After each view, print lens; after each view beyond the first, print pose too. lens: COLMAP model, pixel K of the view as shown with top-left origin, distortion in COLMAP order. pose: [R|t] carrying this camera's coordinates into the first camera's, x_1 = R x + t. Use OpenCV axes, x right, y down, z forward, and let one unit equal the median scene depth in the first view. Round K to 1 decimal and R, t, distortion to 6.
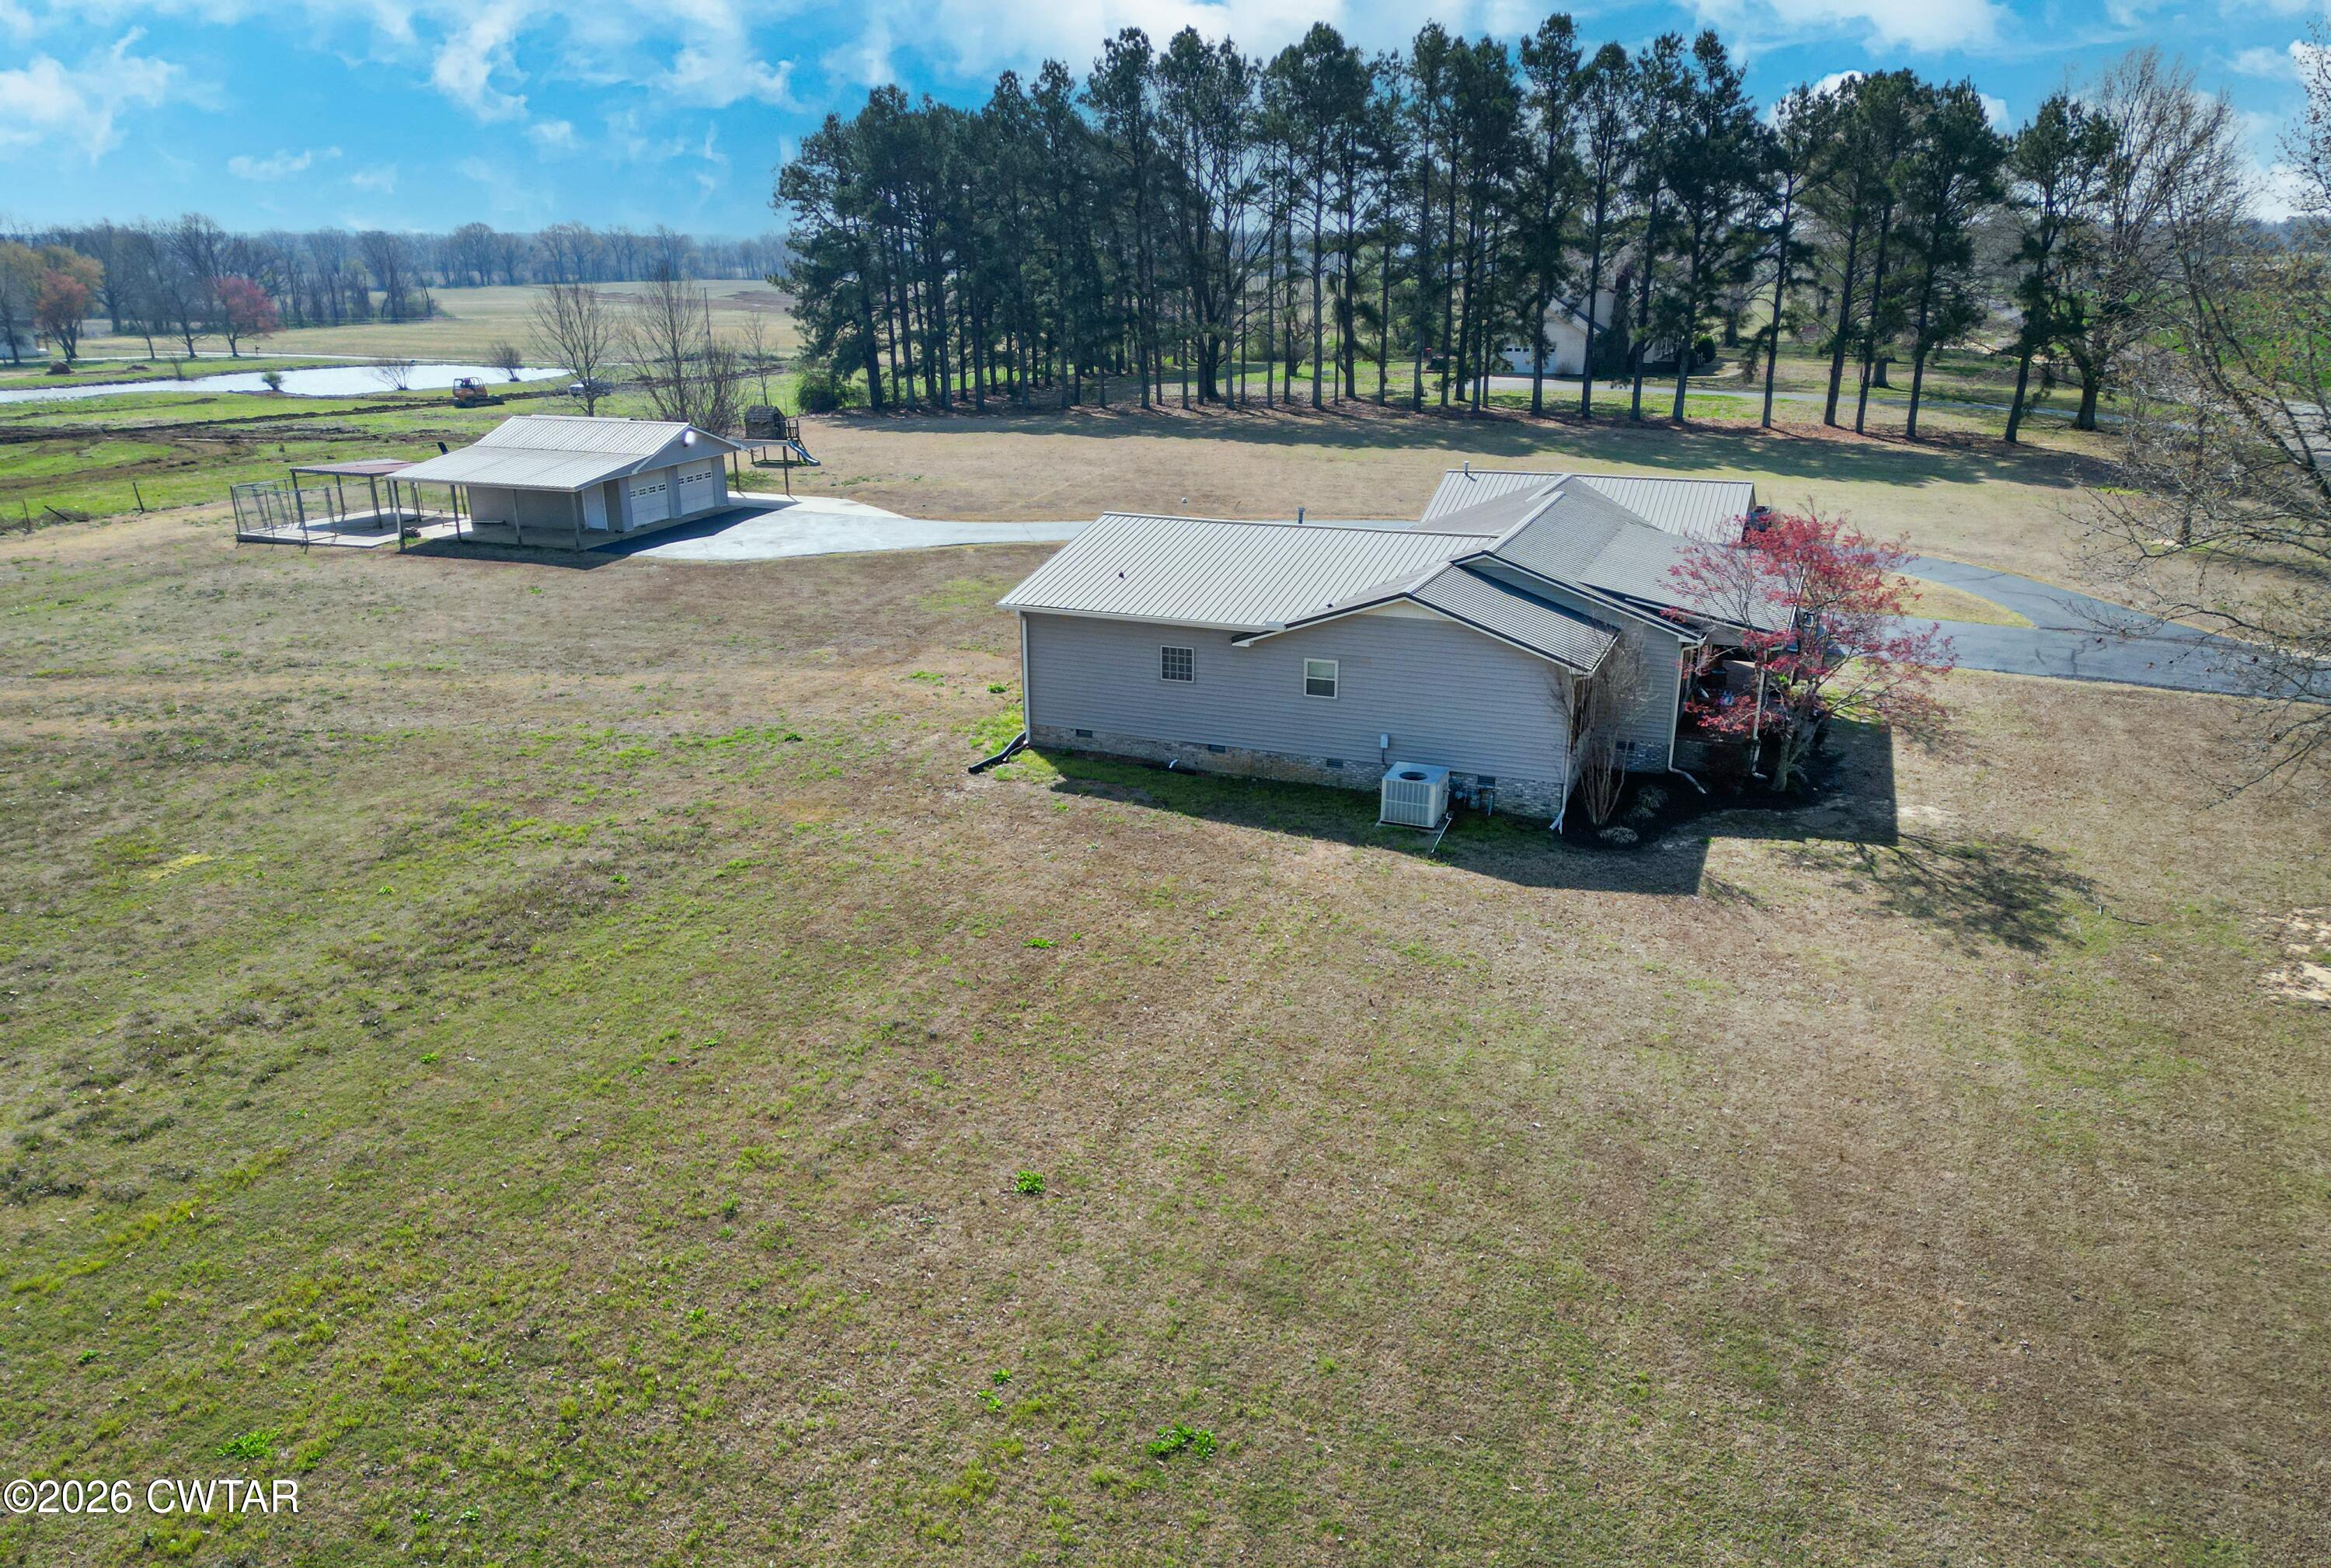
lens RADIAL K [[1668.9, 0, 1165.5], [0, 1668.9, 784.0], [0, 0, 1]] dist [0.005636, 0.001305]
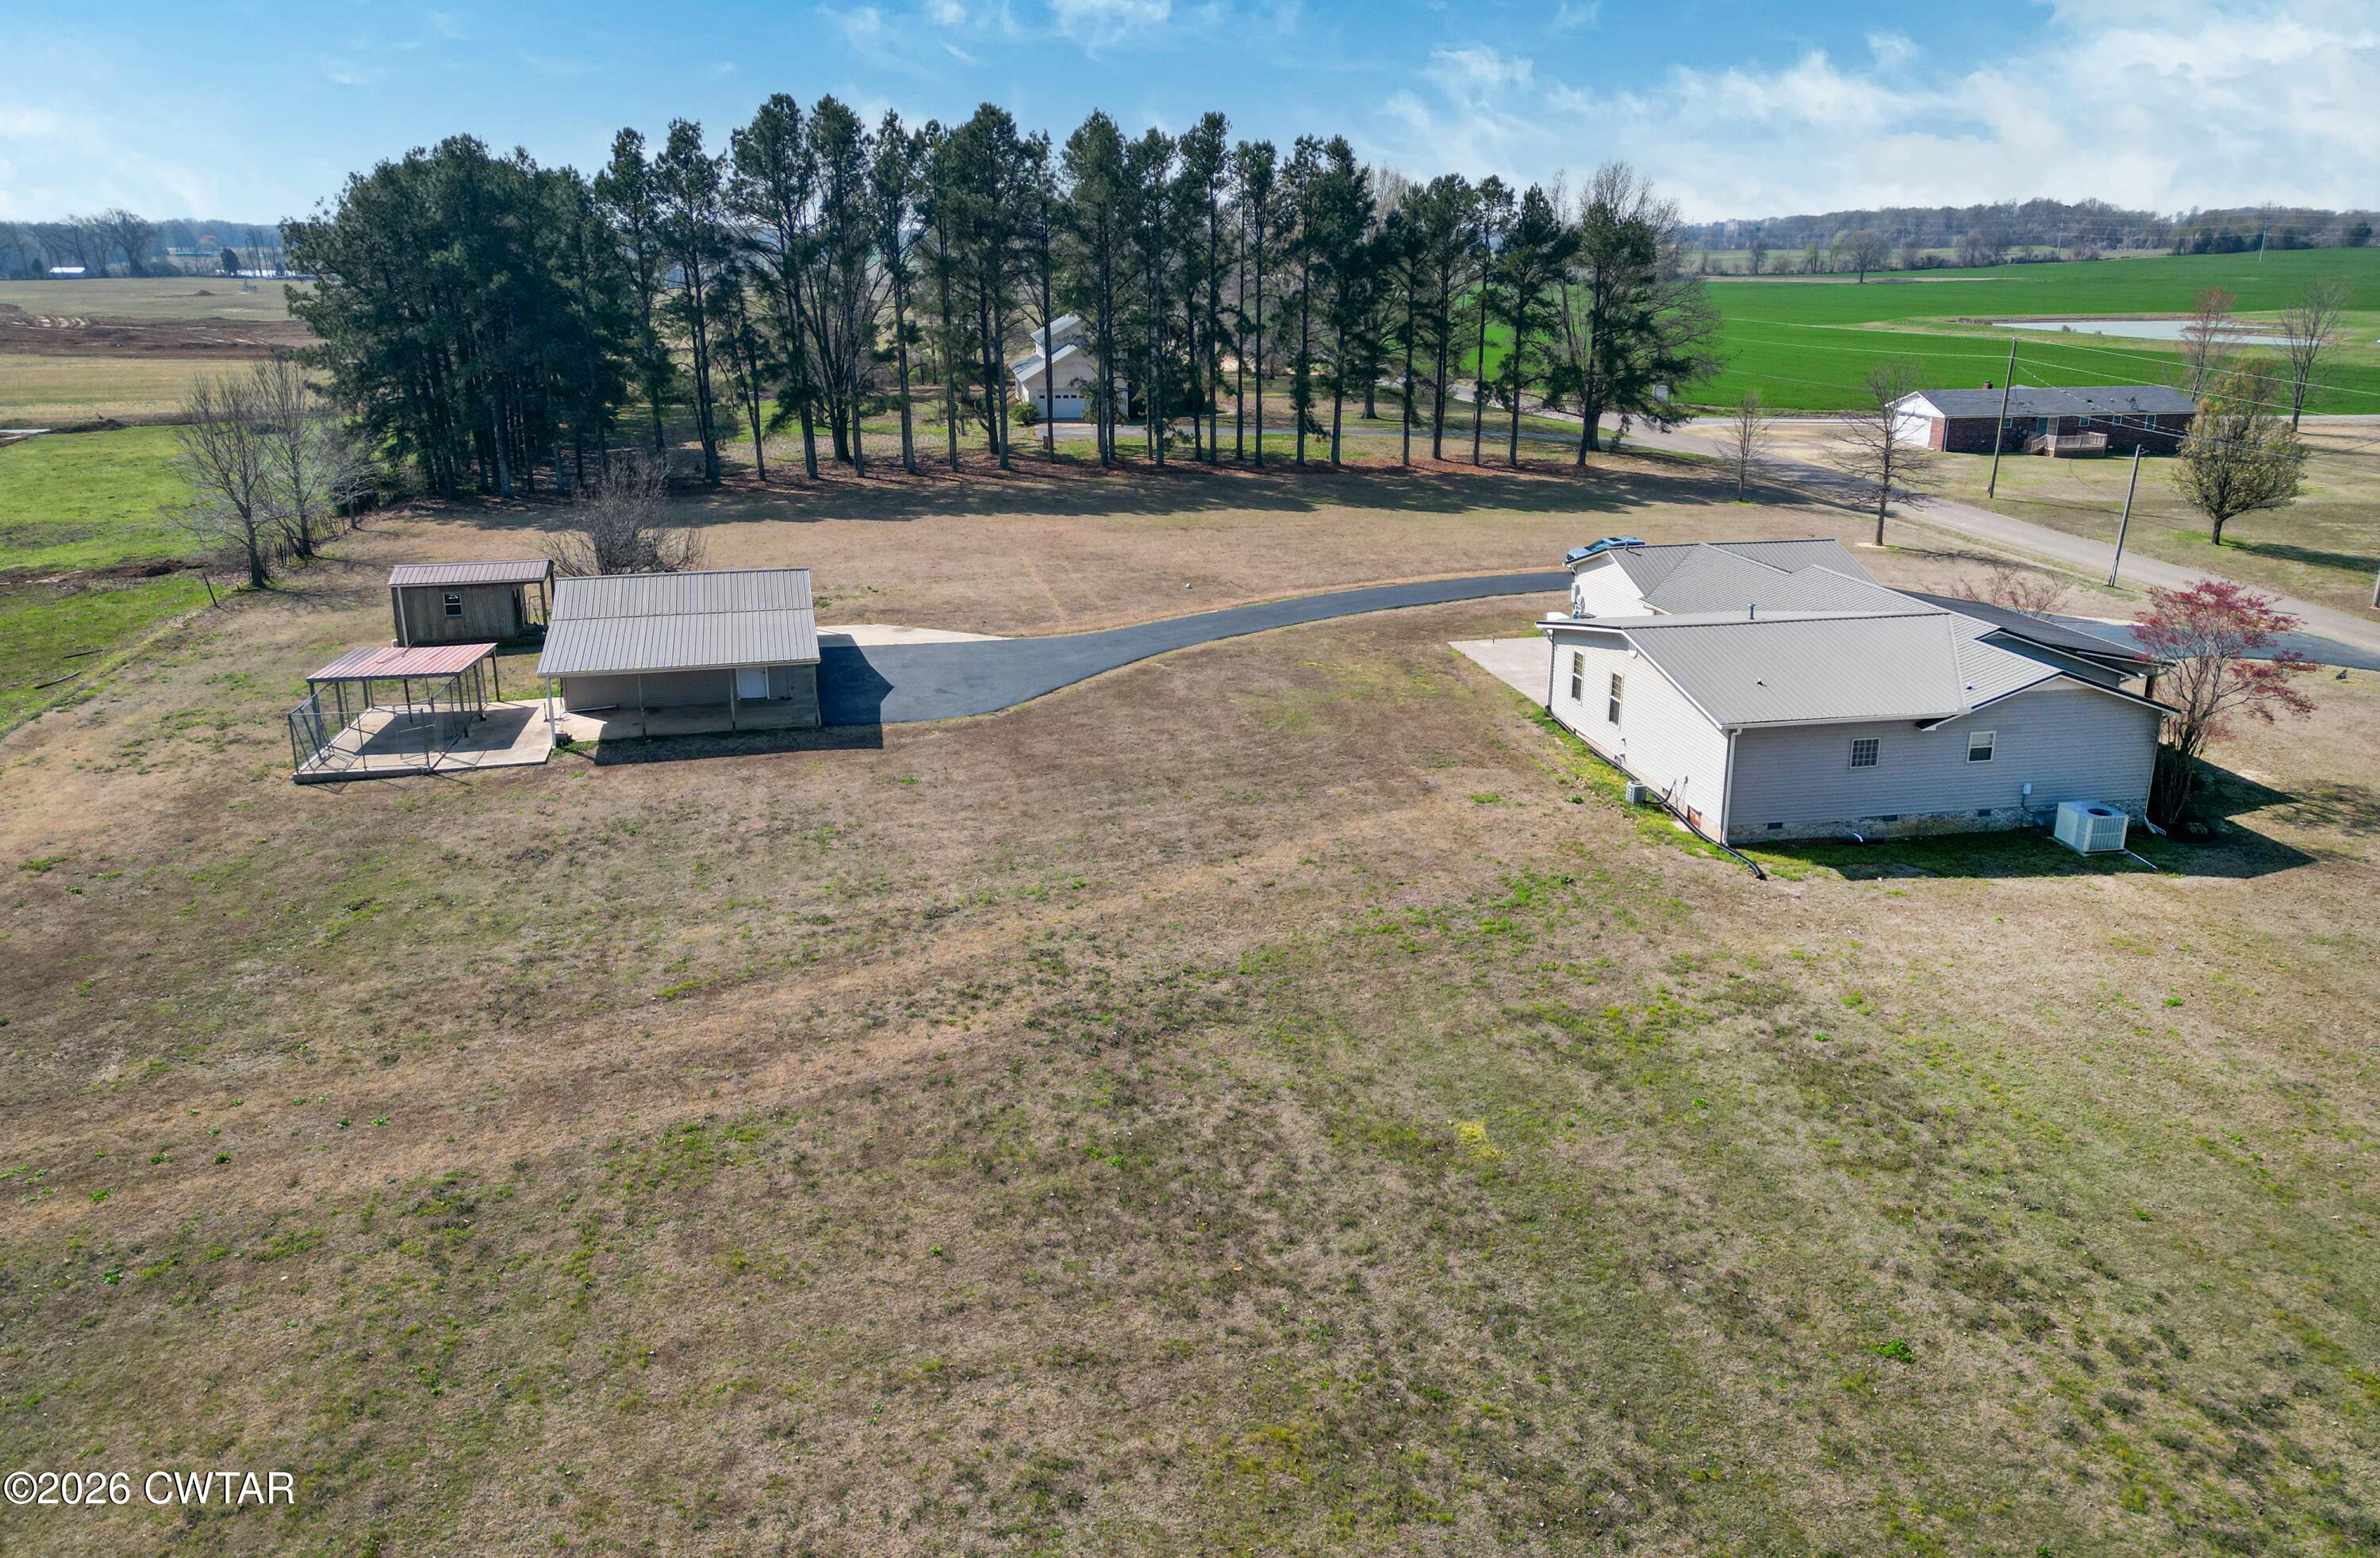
lens RADIAL K [[1641.6, 0, 1190.0], [0, 1641.6, 779.0], [0, 0, 1]] dist [0.020121, 0.000403]
pose [[0.857748, -0.166523, 0.486352, -0.987629], [0.170271, 0.984708, 0.036859, -0.181843], [-0.485052, 0.051196, 0.872985, 0.228345]]
